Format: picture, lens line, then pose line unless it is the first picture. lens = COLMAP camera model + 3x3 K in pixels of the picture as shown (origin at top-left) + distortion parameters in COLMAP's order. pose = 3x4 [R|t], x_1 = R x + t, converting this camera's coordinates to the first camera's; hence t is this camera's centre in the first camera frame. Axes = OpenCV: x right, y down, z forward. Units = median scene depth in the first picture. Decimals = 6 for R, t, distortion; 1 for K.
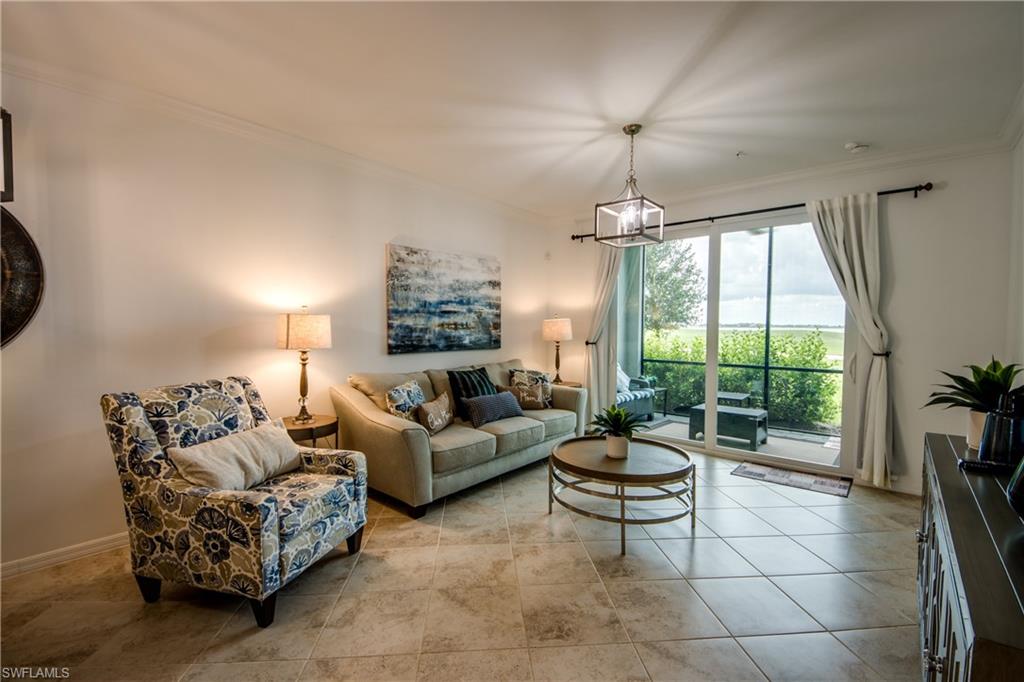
lens RADIAL K [[437.5, 0, 512.0], [0, 437.5, 341.0], [0, 0, 1]] dist [-0.002163, -0.000316]
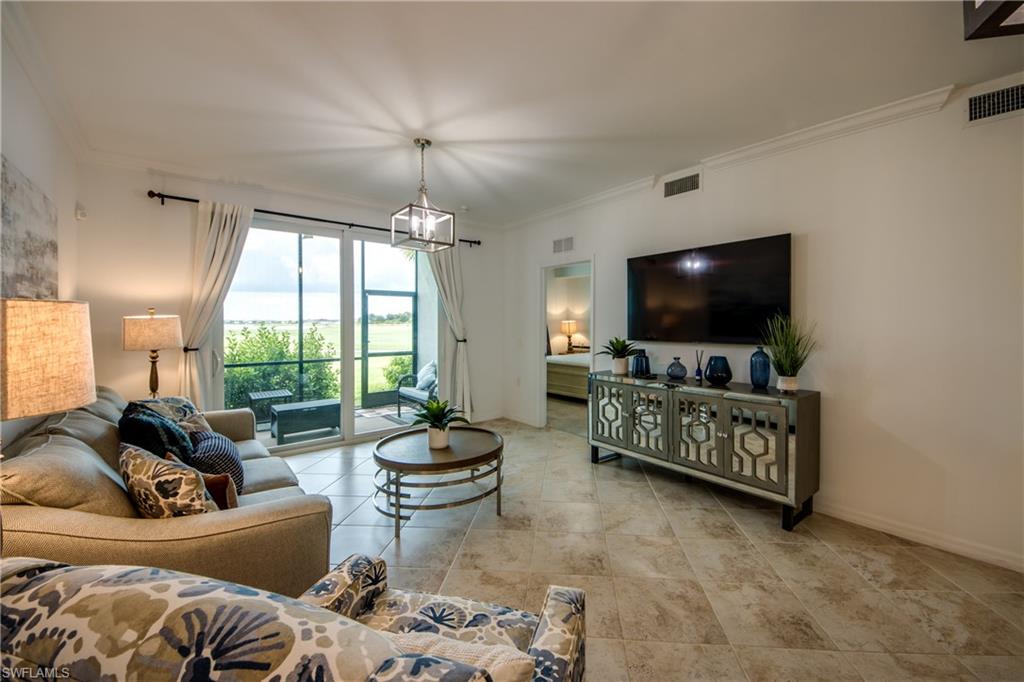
lens RADIAL K [[406.6, 0, 528.9], [0, 406.6, 318.9], [0, 0, 1]] dist [0.028204, -0.021298]
pose [[0.162174, 0.001058, 0.986762, -0.599767], [0.041511, 0.999107, -0.007894, -0.025070], [-0.985889, 0.042242, 0.161985, 0.519848]]
